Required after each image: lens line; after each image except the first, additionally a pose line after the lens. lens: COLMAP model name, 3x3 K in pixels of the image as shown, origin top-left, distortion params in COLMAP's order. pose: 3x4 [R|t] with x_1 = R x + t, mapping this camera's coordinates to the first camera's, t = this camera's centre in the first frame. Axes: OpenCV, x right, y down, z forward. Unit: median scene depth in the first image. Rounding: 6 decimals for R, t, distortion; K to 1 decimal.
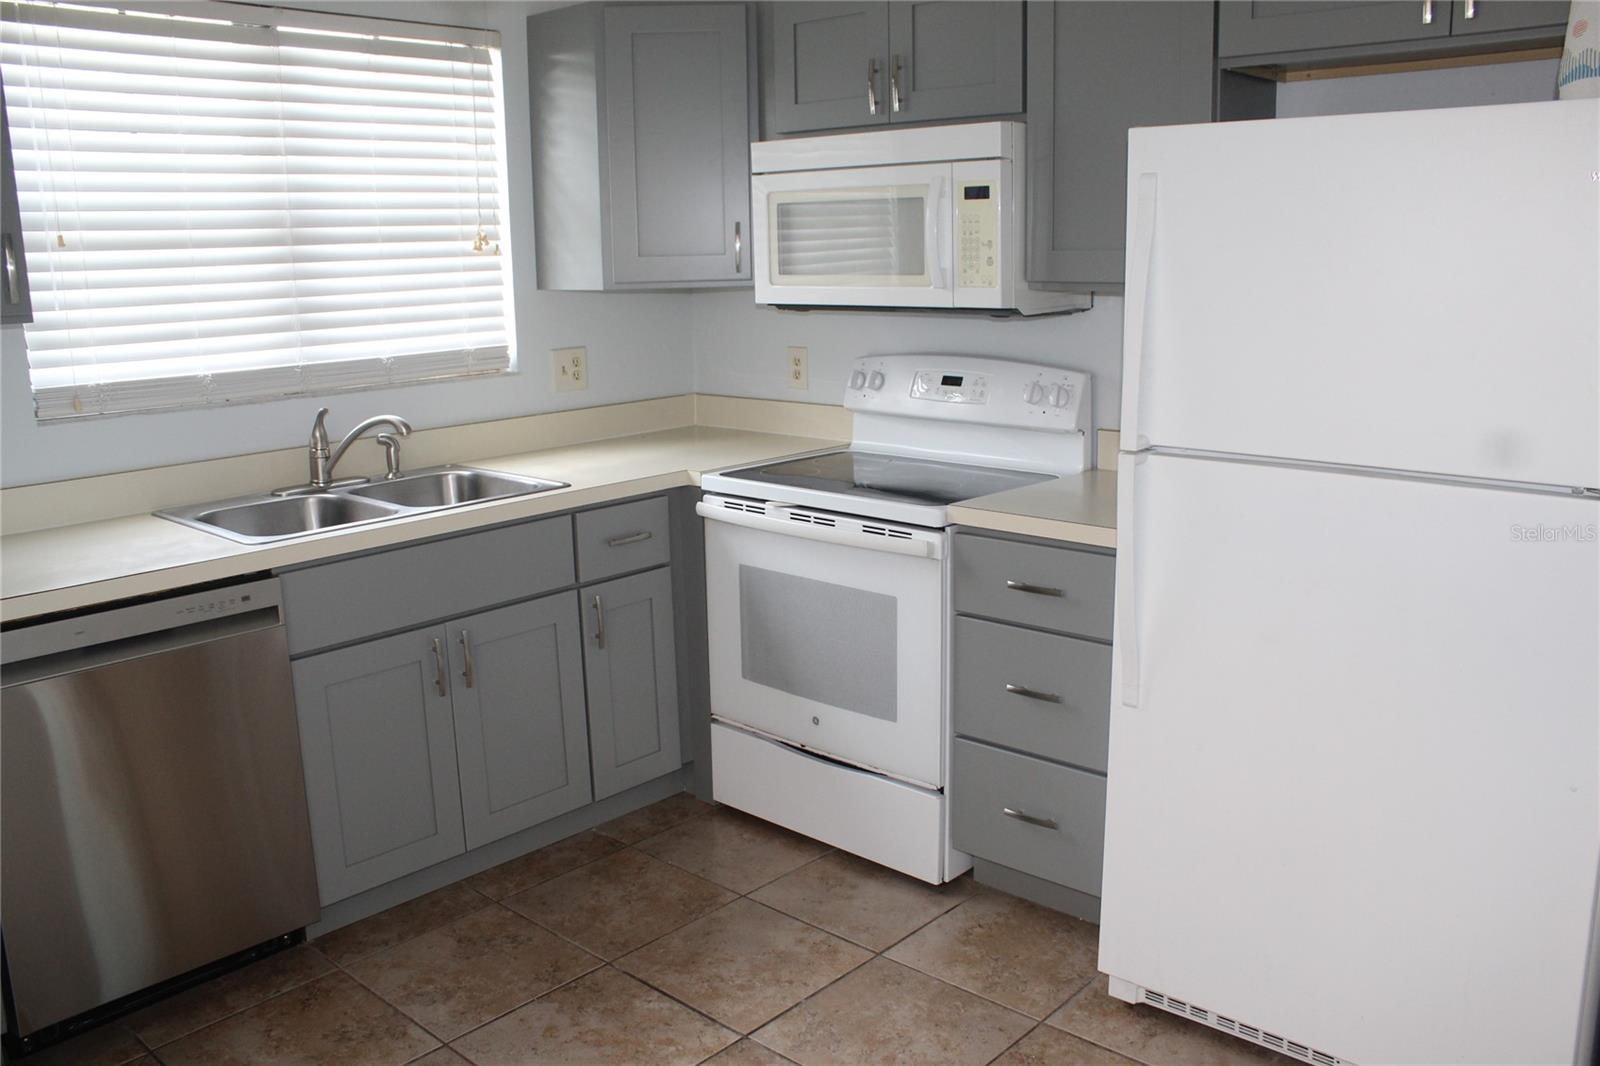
lens RADIAL K [[1349.5, 0, 800.0], [0, 1349.5, 533.0], [0, 0, 1]] dist [-0.134392, 0.116185]
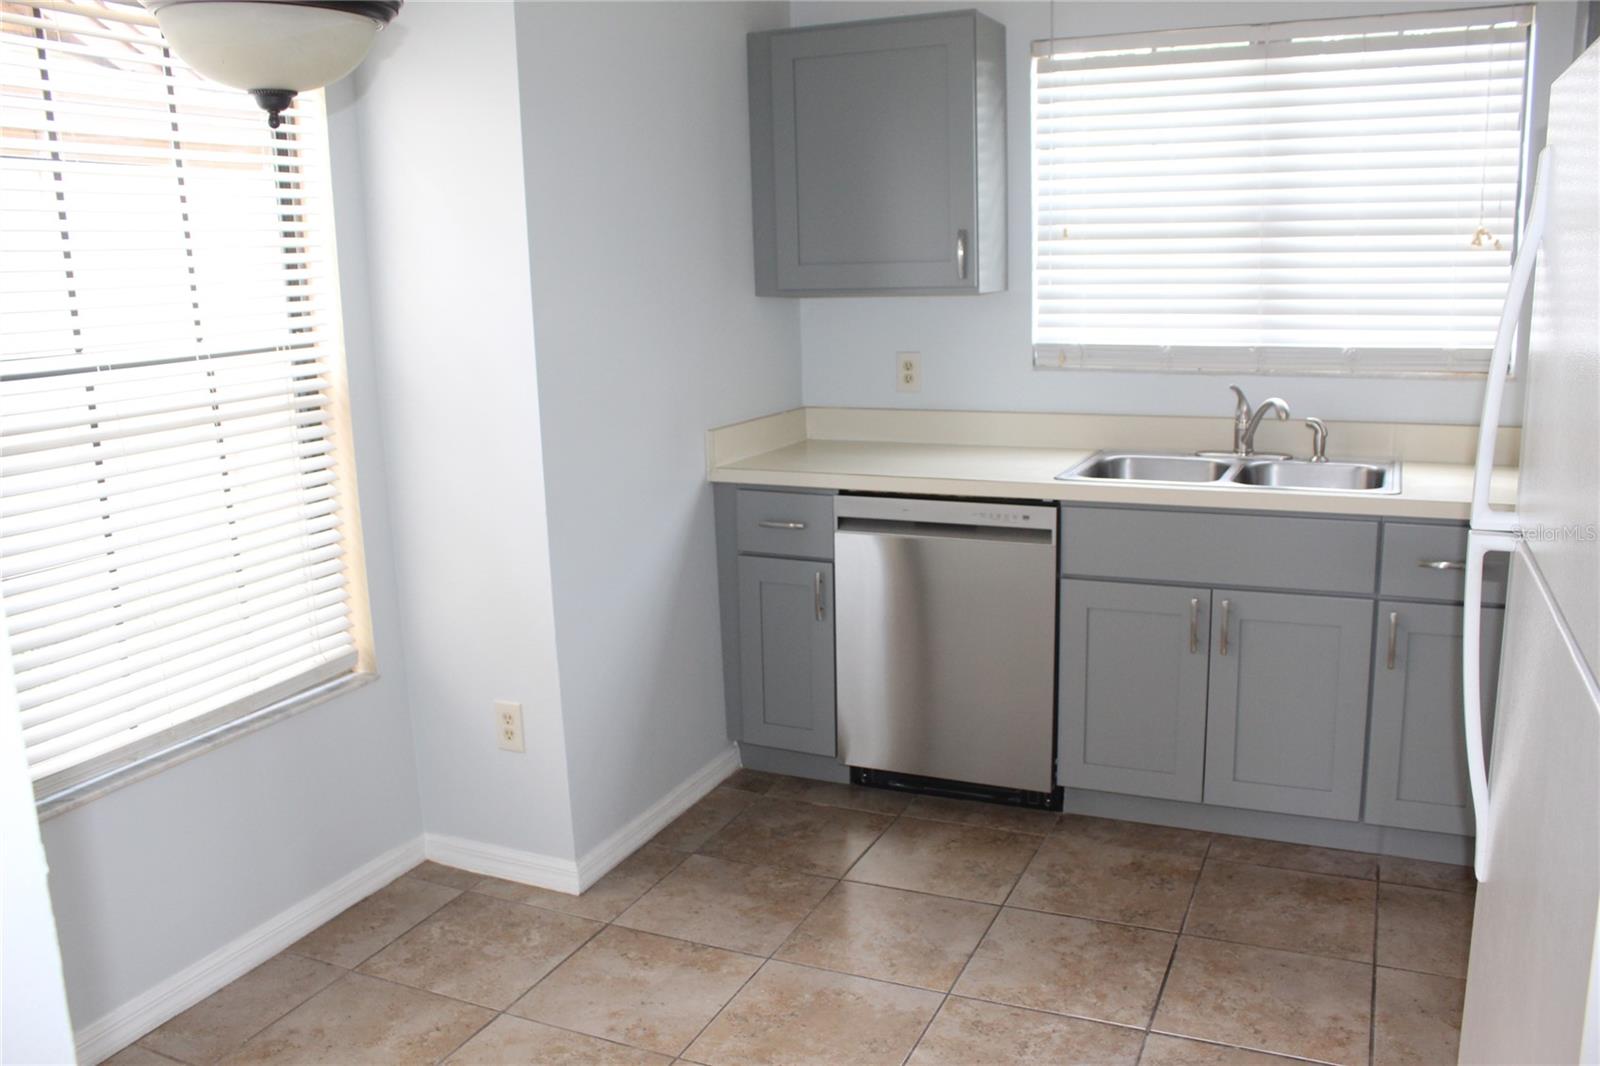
lens RADIAL K [[1349.5, 0, 800.0], [0, 1349.5, 533.0], [0, 0, 1]] dist [-0.134392, 0.116185]
pose [[0.318899, 0.200786, -0.926276, 0.614836], [-0.181788, 0.972116, 0.148137, -0.075937], [0.930192, 0.121145, 0.346507, 0.304095]]
